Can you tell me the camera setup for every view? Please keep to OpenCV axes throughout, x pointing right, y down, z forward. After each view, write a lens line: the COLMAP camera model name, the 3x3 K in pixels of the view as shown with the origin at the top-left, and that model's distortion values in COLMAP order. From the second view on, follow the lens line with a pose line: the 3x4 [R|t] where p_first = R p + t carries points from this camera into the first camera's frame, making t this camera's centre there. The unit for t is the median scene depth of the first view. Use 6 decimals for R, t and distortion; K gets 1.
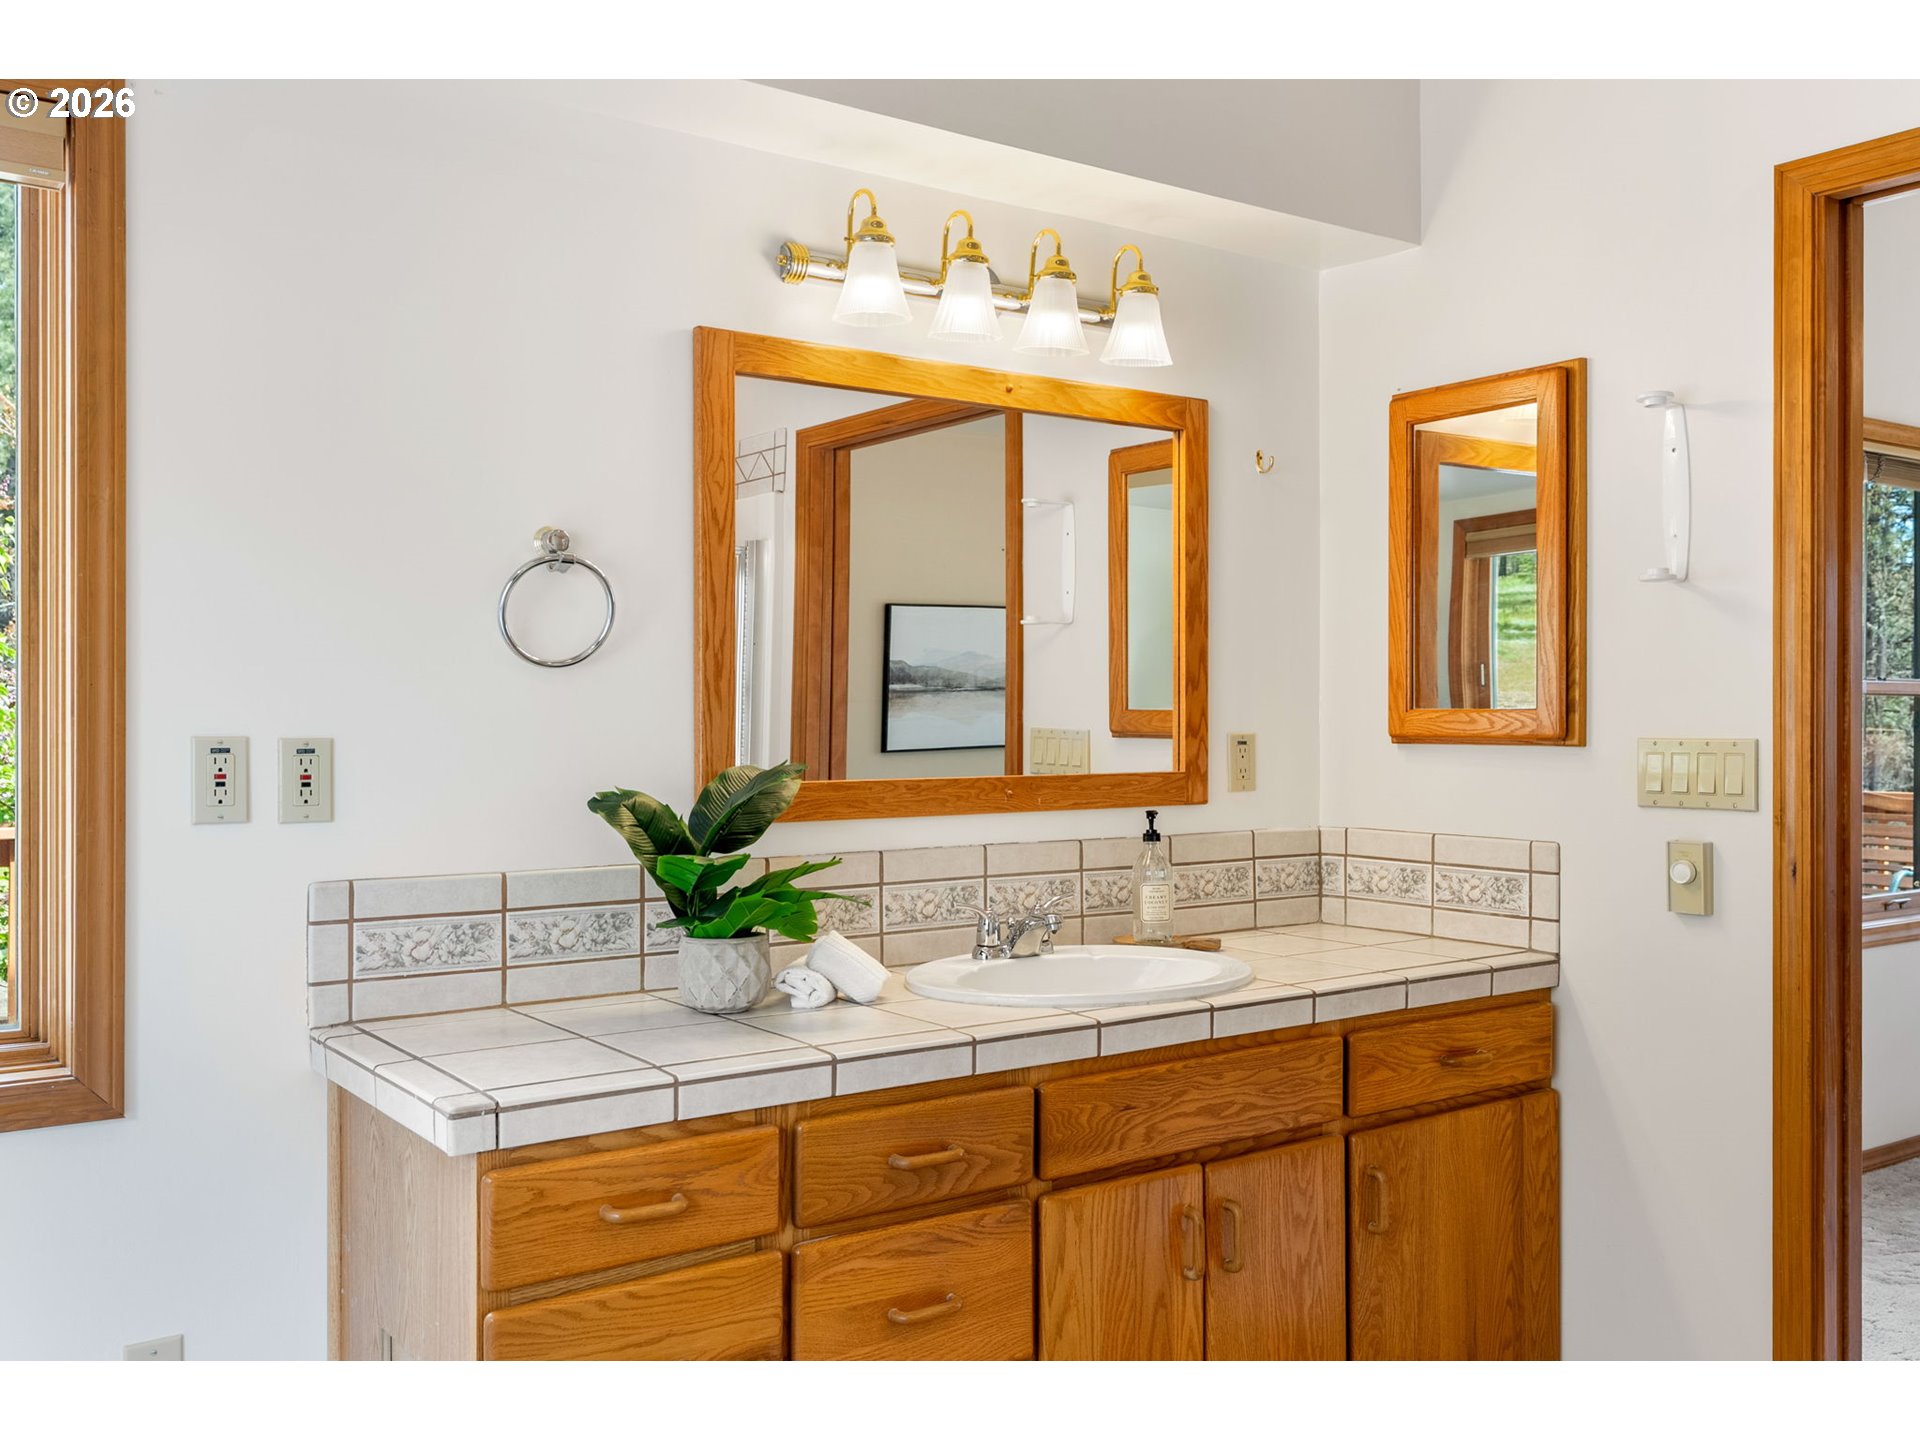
lens RADIAL K [[1682.2, 0, 958.9], [0, 1682.2, 720.6], [0, 0, 1]] dist [-0.007098, -0.002258]
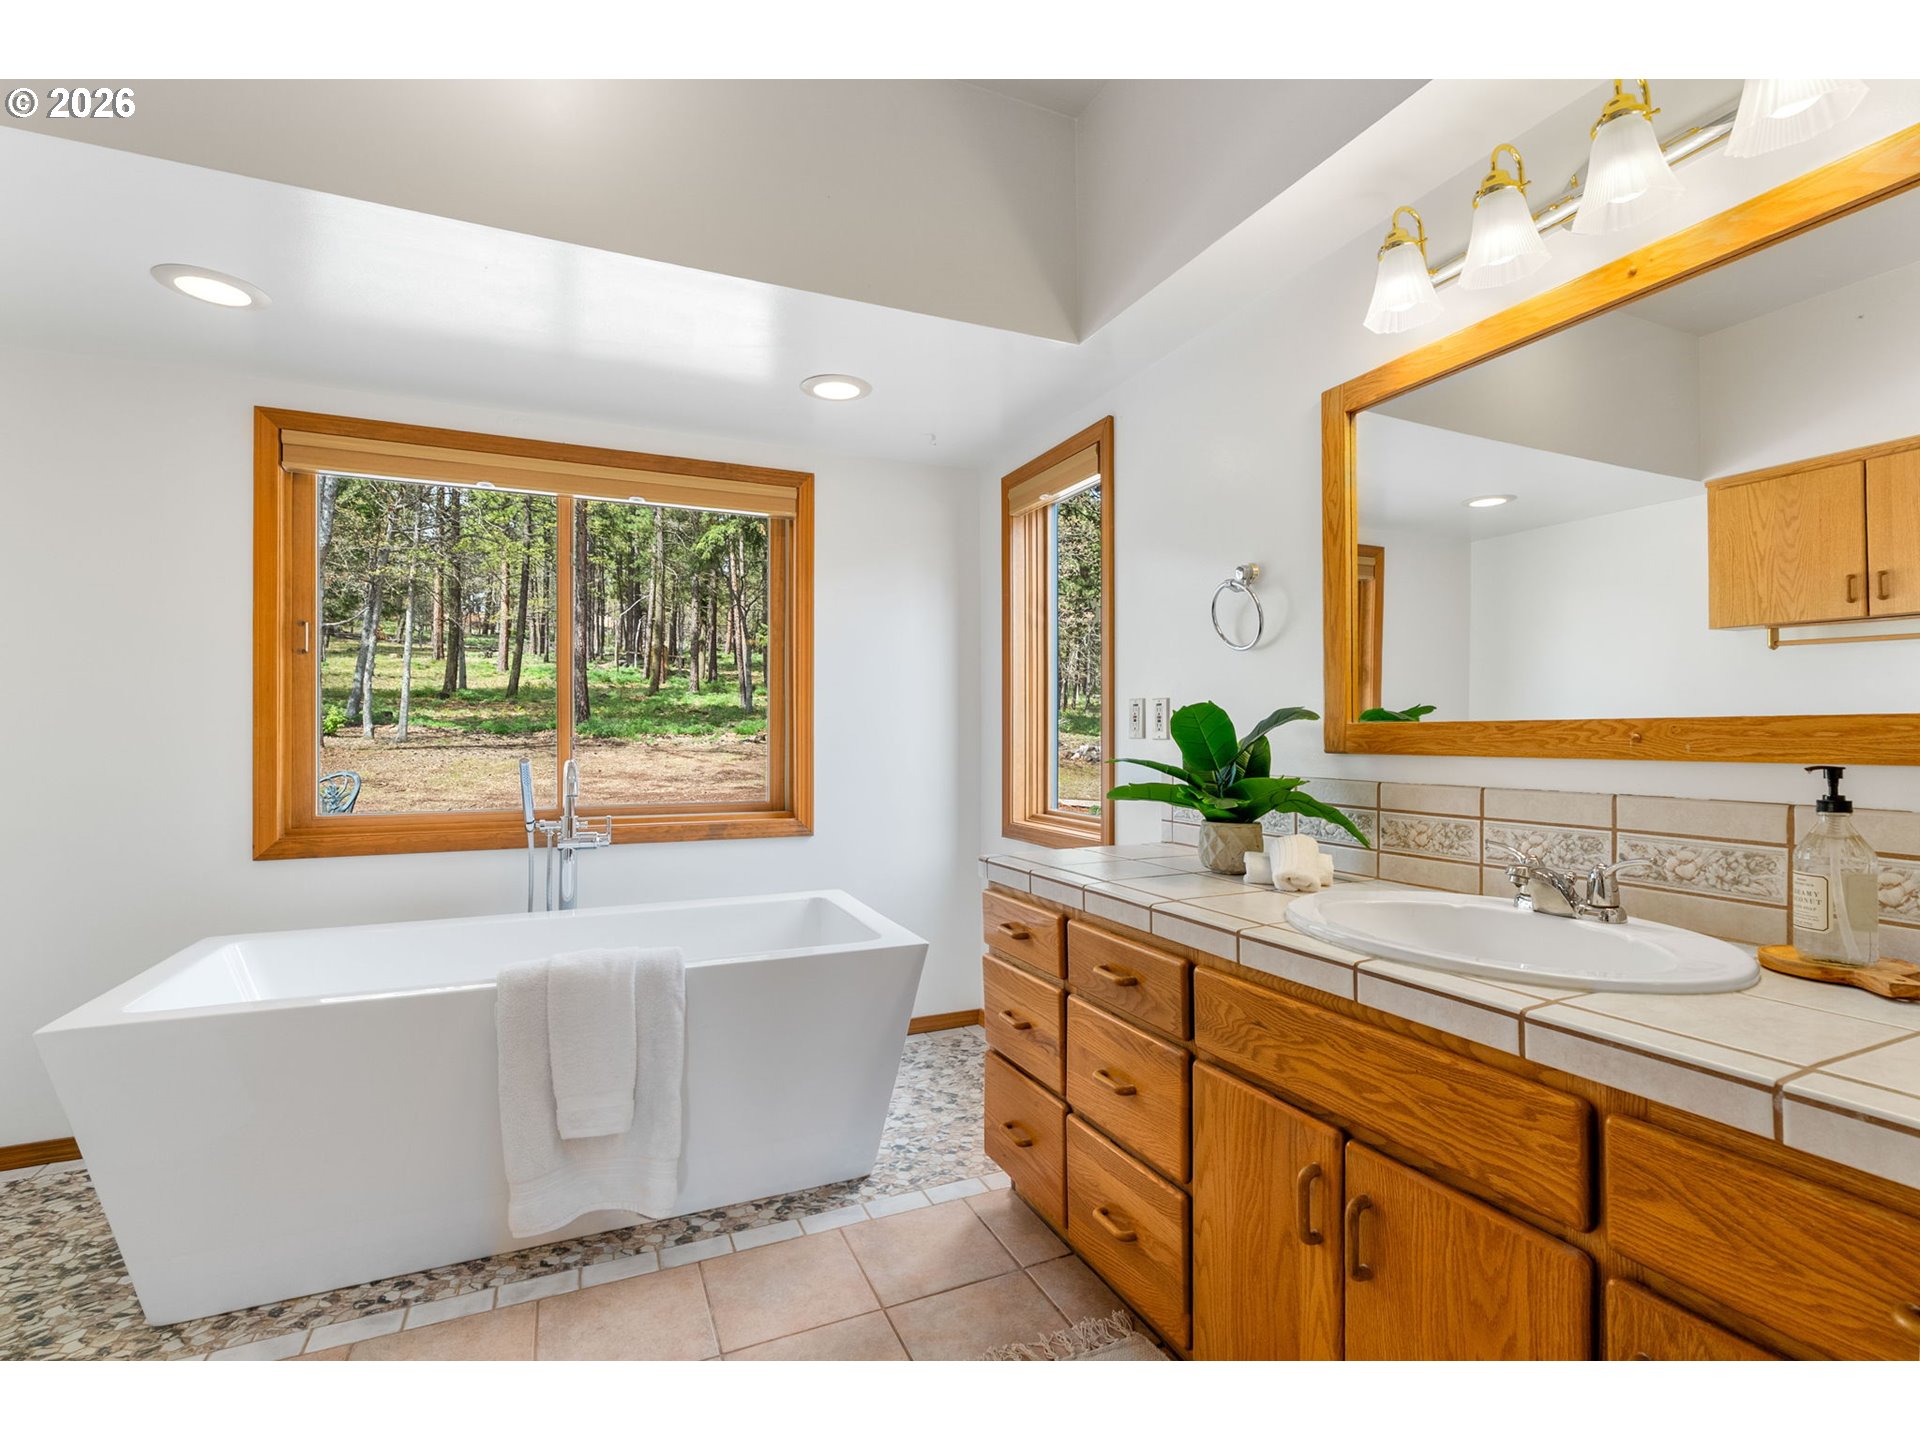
lens RADIAL K [[884.8, 0, 959.2], [0, 884.8, 727.2], [0, 0, 1]] dist [0.005243, 0.000325]
pose [[-0.192055, -0.003991, -0.981376, 0.615166], [0.006162, 0.999967, -0.005272, 0.043119], [0.981365, -0.007059, -0.192024, 0.838773]]
